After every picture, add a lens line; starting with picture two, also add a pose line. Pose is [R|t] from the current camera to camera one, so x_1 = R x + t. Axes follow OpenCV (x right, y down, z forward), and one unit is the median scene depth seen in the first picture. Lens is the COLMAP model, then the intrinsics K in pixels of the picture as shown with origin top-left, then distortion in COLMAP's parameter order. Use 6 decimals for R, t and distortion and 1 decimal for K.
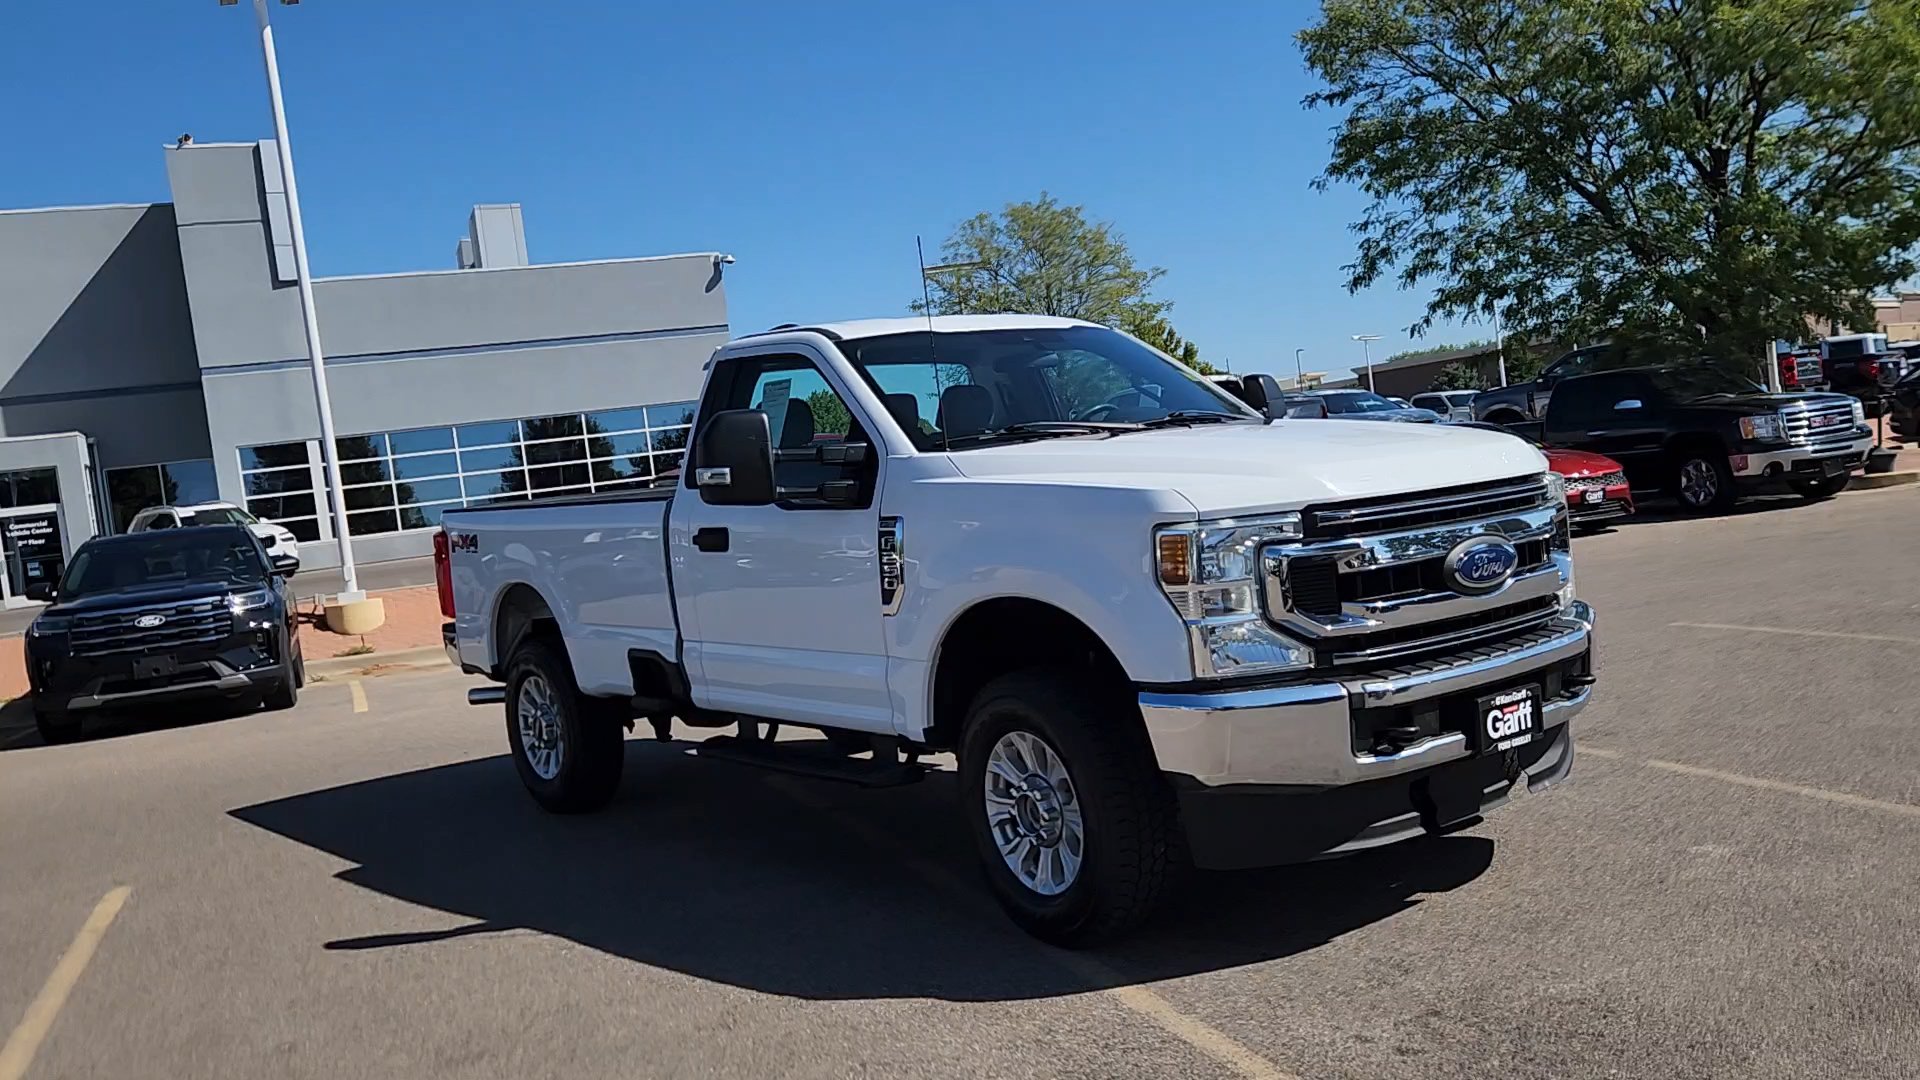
lens RADIAL K [[1620.8, 0, 948.4], [0, 1620.8, 563.2], [0, 0, 1]] dist [0.032516, -0.018956]
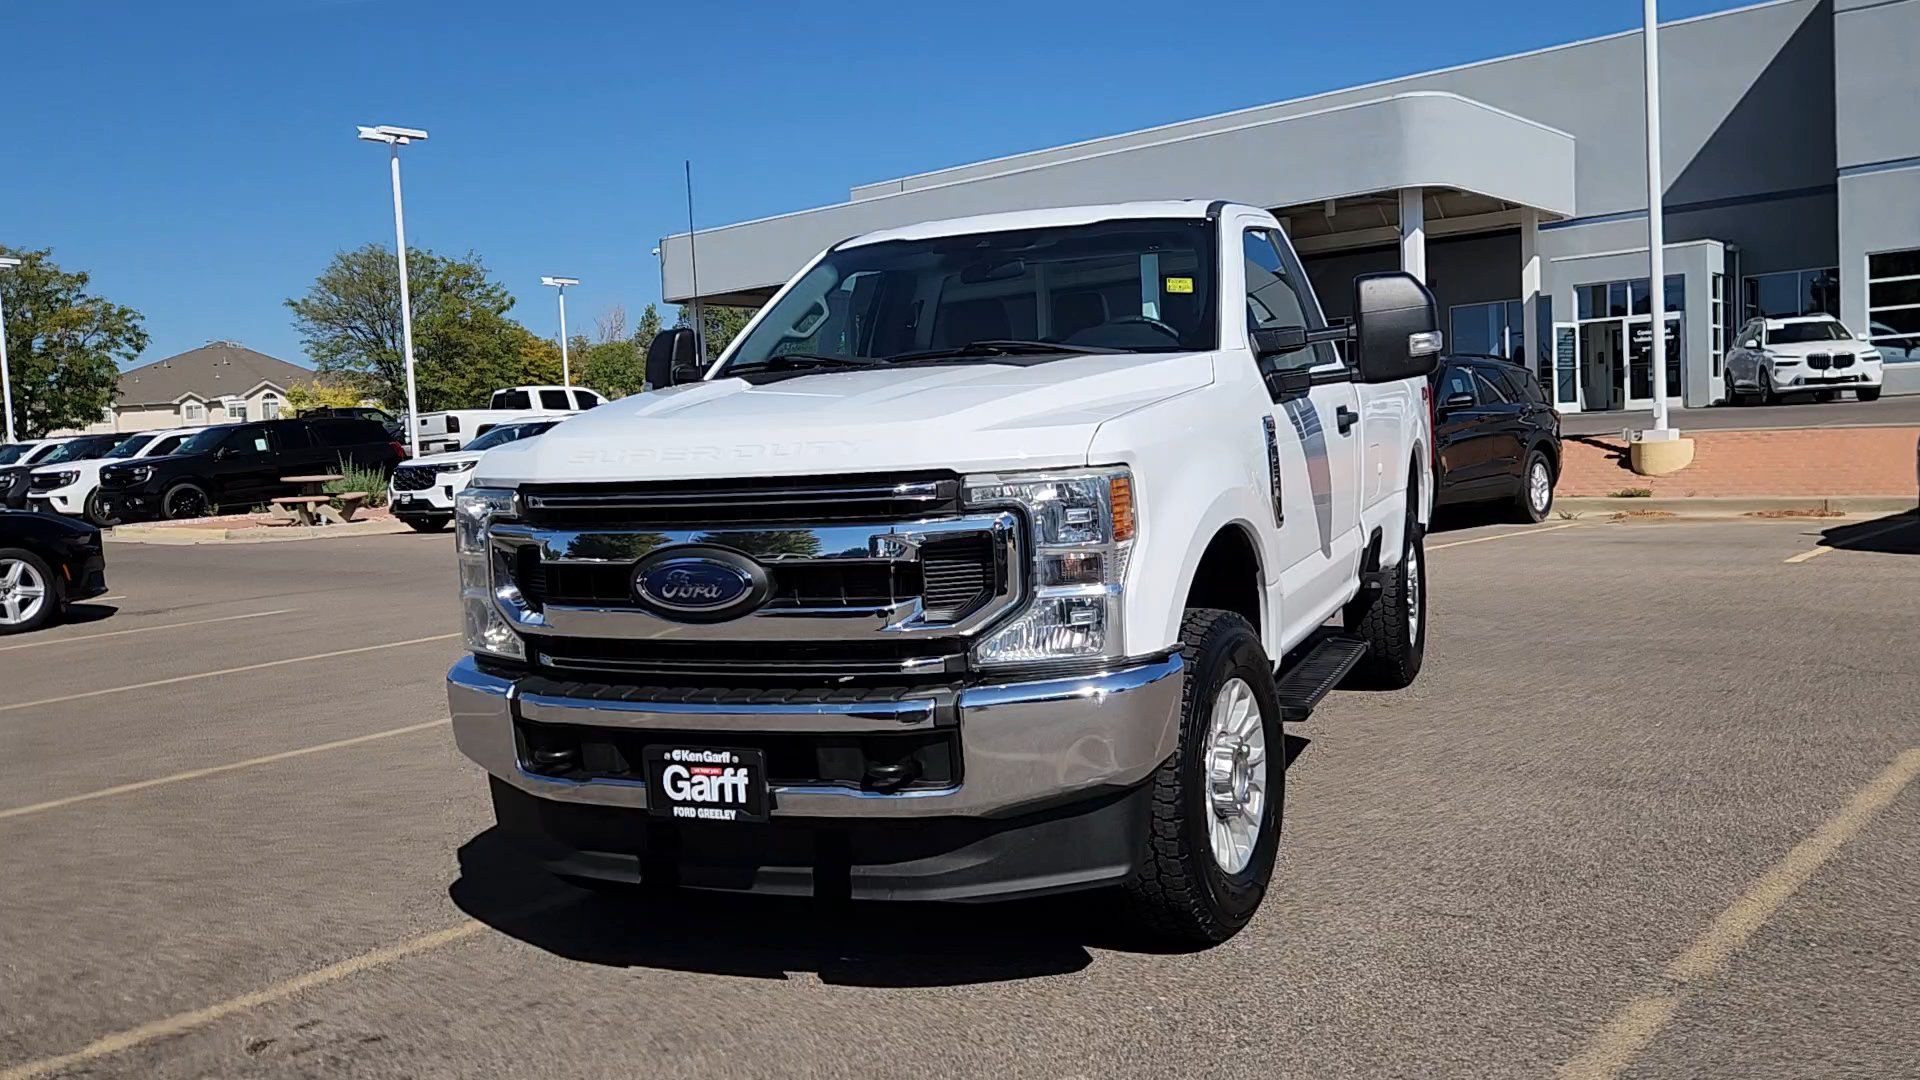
lens RADIAL K [[1618.6, 0, 955.8], [0, 1618.6, 551.7], [0, 0, 1]] dist [0.033796, -0.011214]
pose [[0.490499, 0.153362, -0.857841, 0.885972], [-0.048828, 0.987683, 0.148656, -0.114652], [0.870073, -0.031029, 0.491945, 0.604644]]
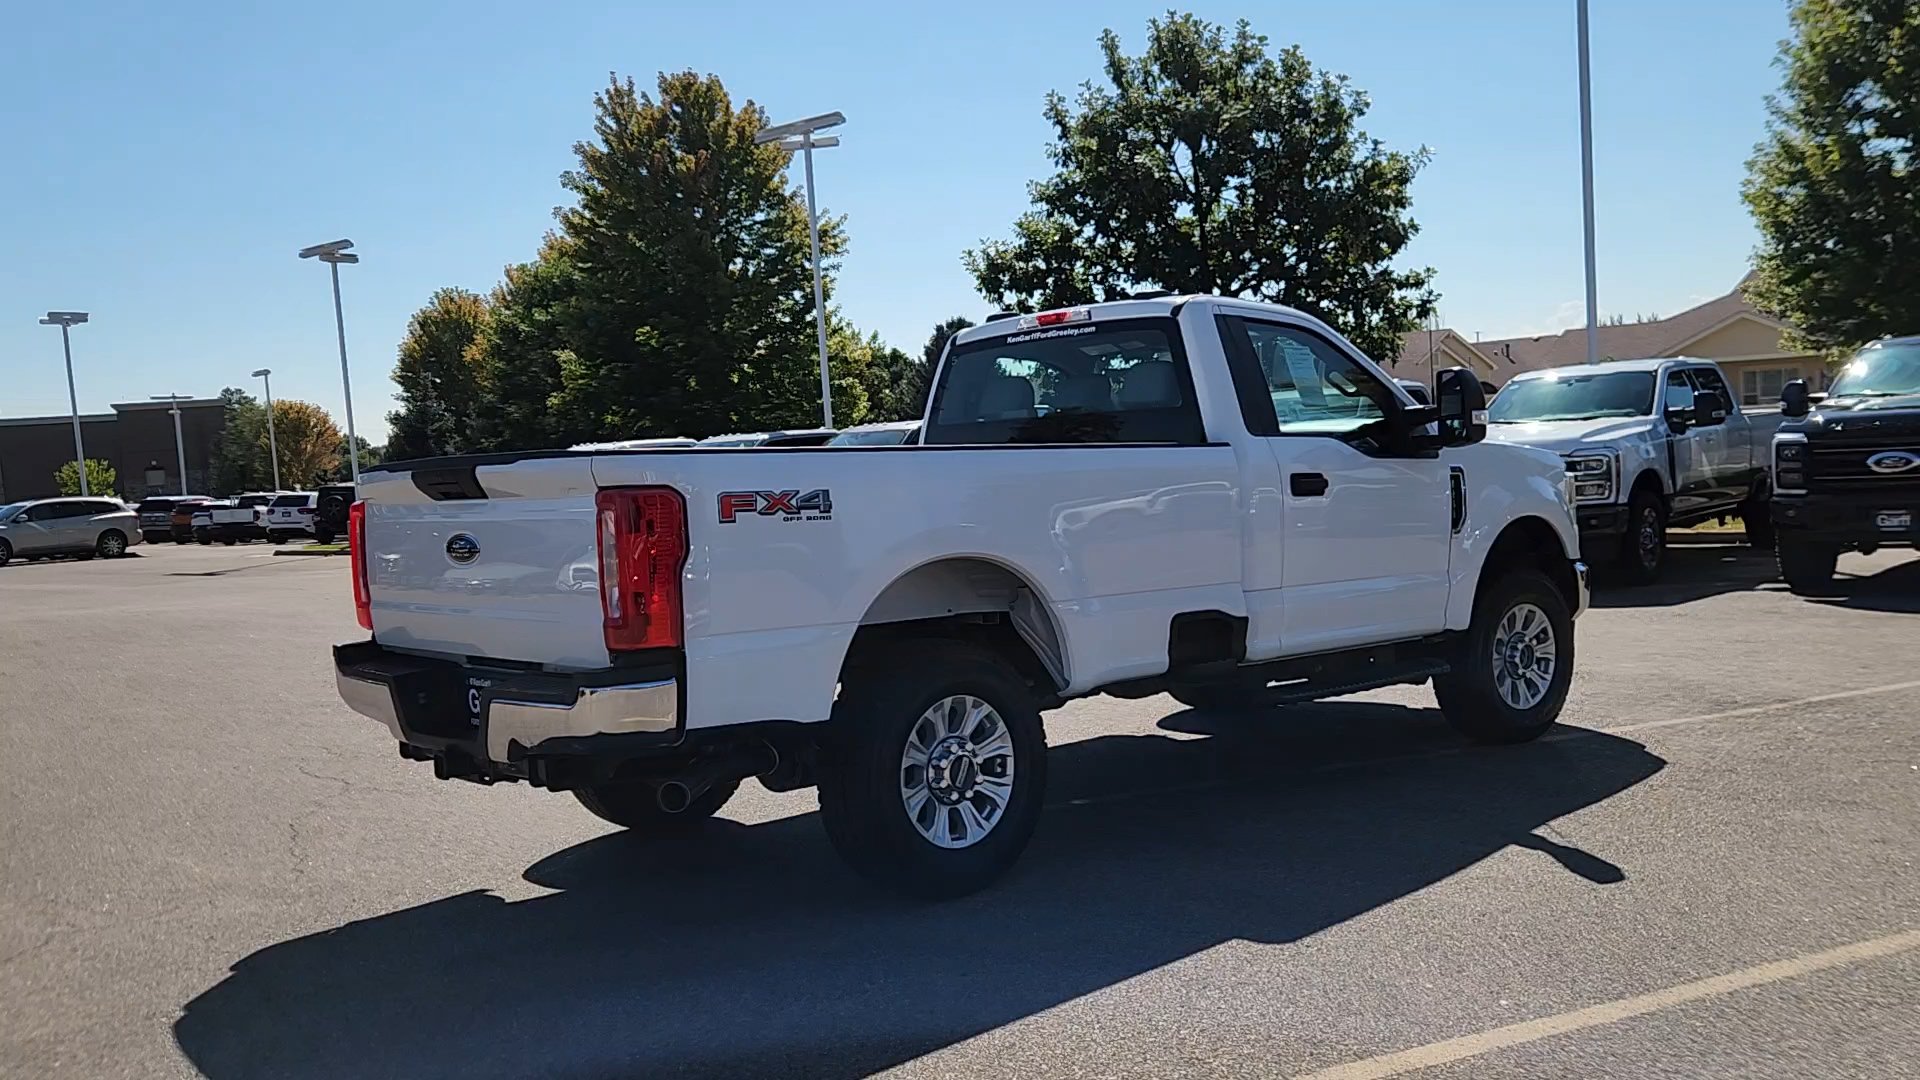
lens RADIAL K [[1620.8, 0, 948.4], [0, 1620.8, 563.2], [0, 0, 1]] dist [0.032516, -0.018956]
pose [[-0.062269, 0.047218, 0.996942, -1.290161], [0.112895, 0.992803, -0.039970, 0.056877], [-0.991654, 0.110061, -0.067151, 1.436847]]
